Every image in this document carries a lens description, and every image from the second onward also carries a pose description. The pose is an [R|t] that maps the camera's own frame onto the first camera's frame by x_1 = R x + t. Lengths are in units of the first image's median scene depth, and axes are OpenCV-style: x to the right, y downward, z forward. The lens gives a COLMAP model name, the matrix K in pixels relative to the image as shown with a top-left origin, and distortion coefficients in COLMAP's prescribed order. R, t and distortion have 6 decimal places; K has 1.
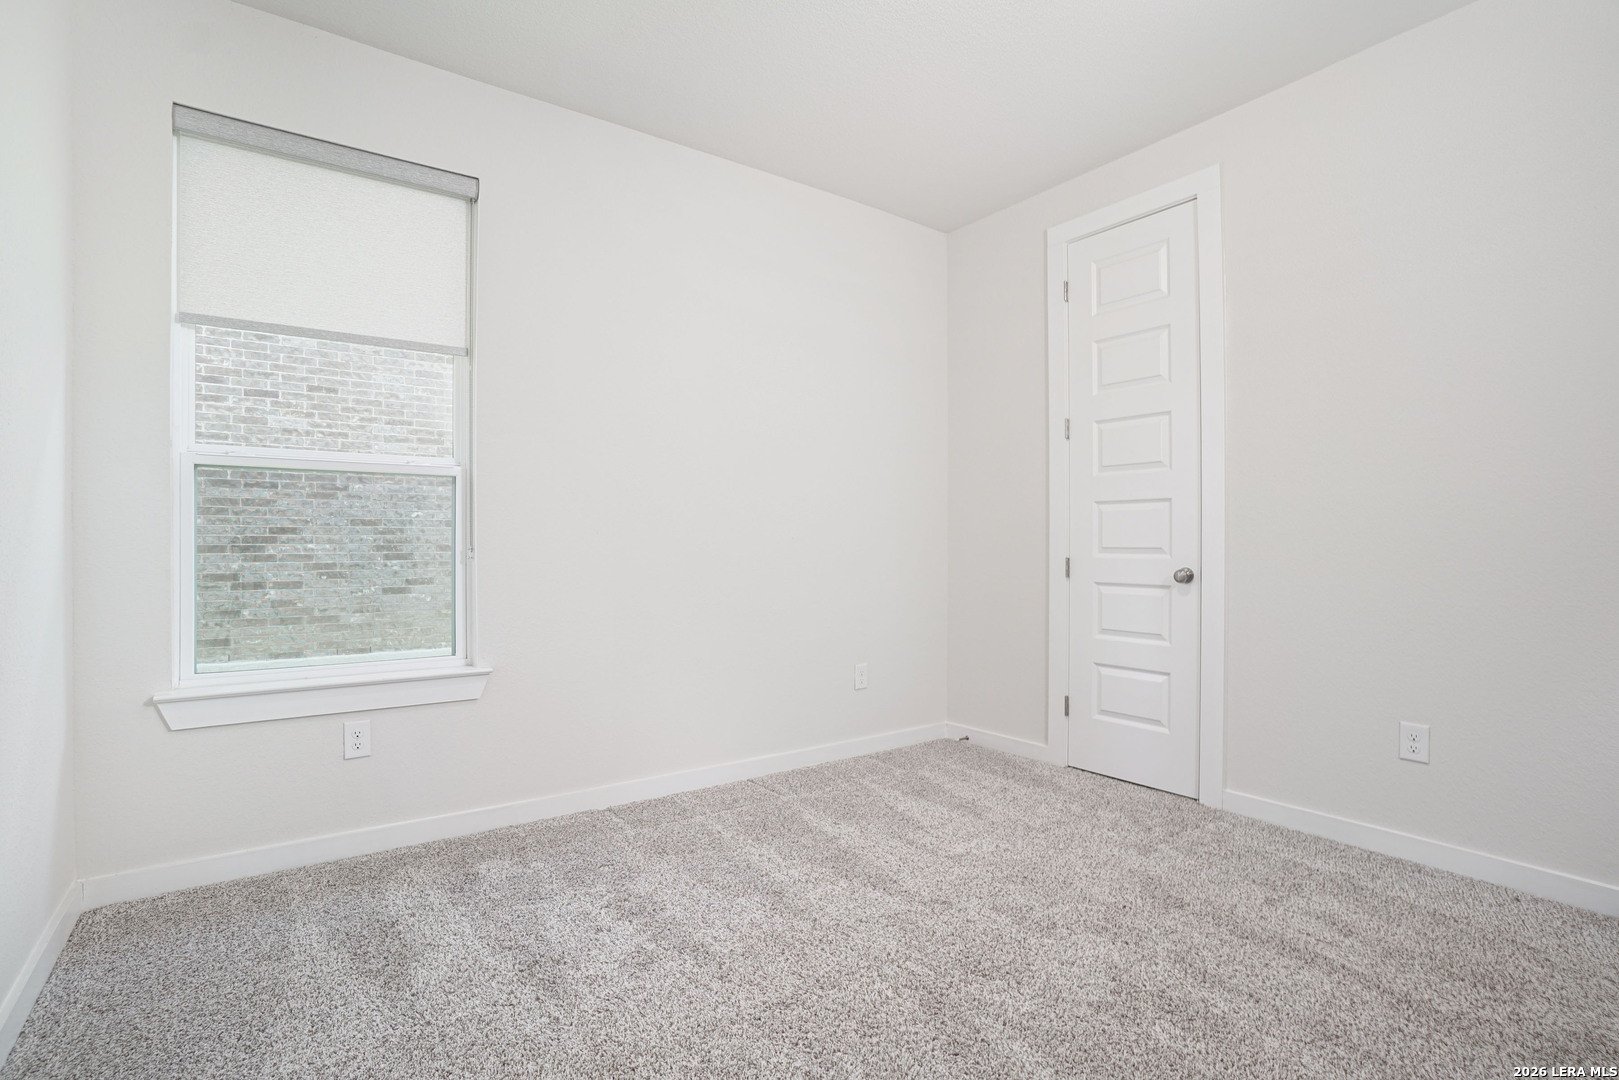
lens RADIAL K [[773.6, 0, 778.6], [0, 773.6, 543.6], [0, 0, 1]] dist [-0.015610, -0.000009]
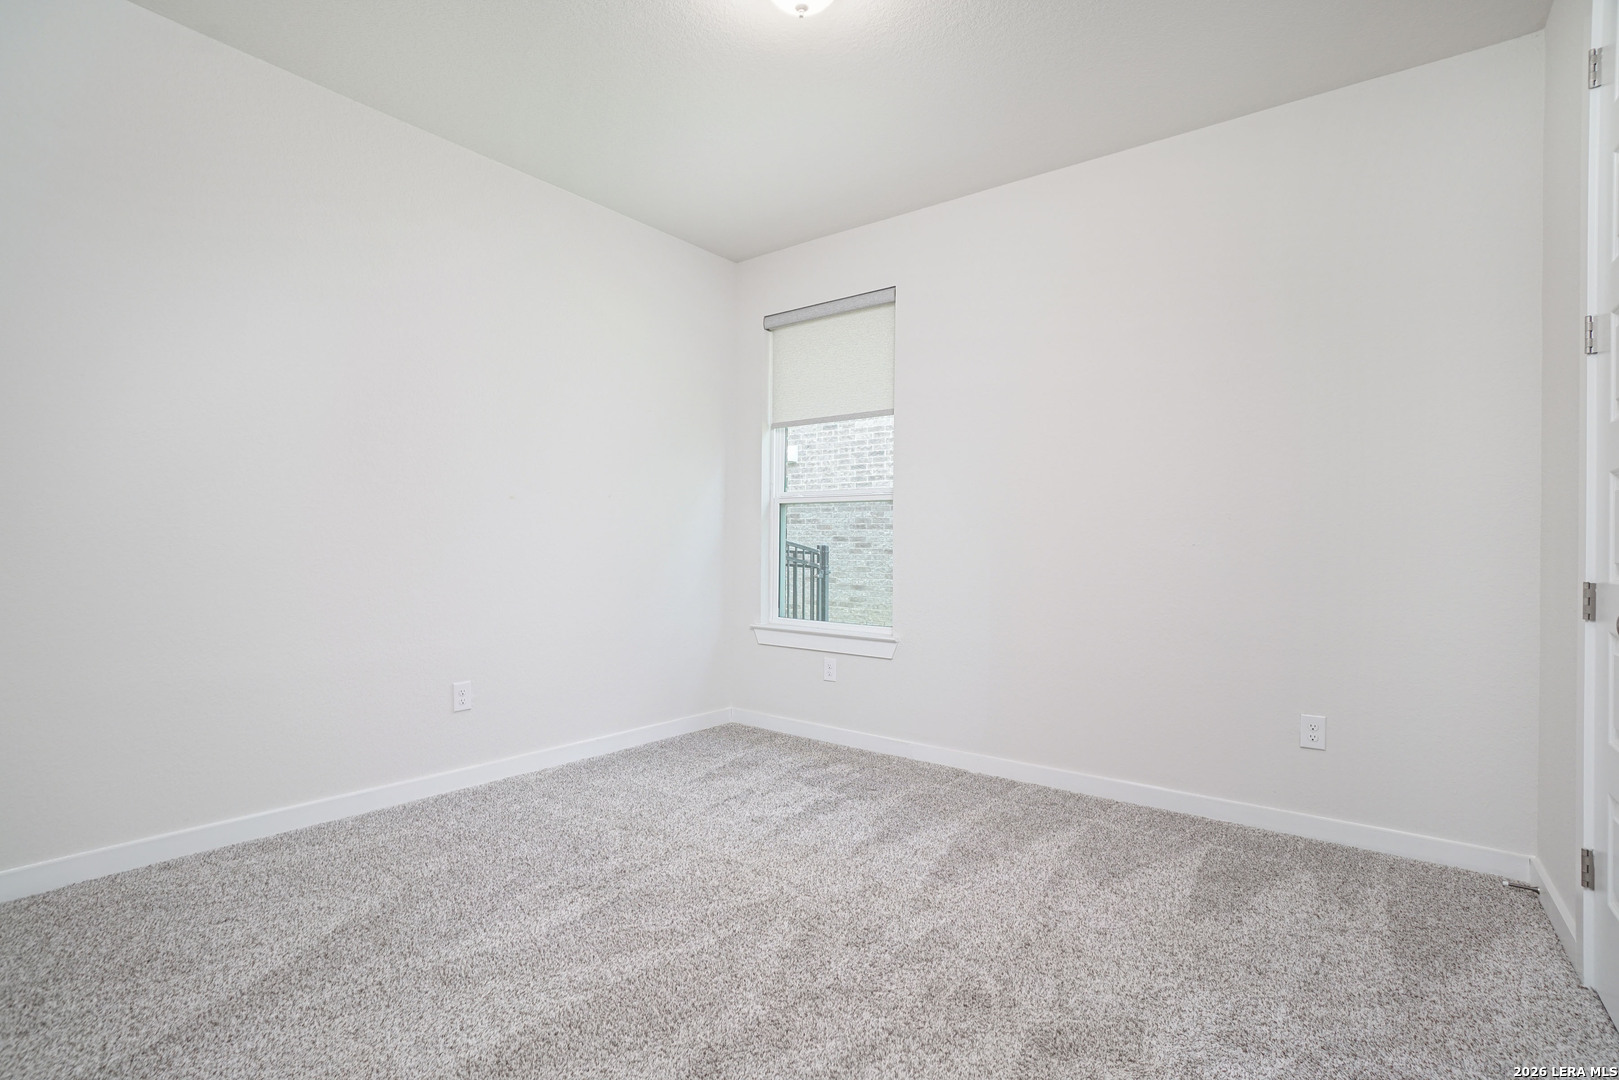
lens RADIAL K [[768.0, 0, 793.2], [0, 768.0, 543.2], [0, 0, 1]] dist [-0.055582, 0.021129]
pose [[0.281592, -0.000448, -0.959534, 0.903938], [-0.008882, 0.999956, -0.003074, -0.001698], [0.959493, 0.009388, 0.281575, 0.447642]]
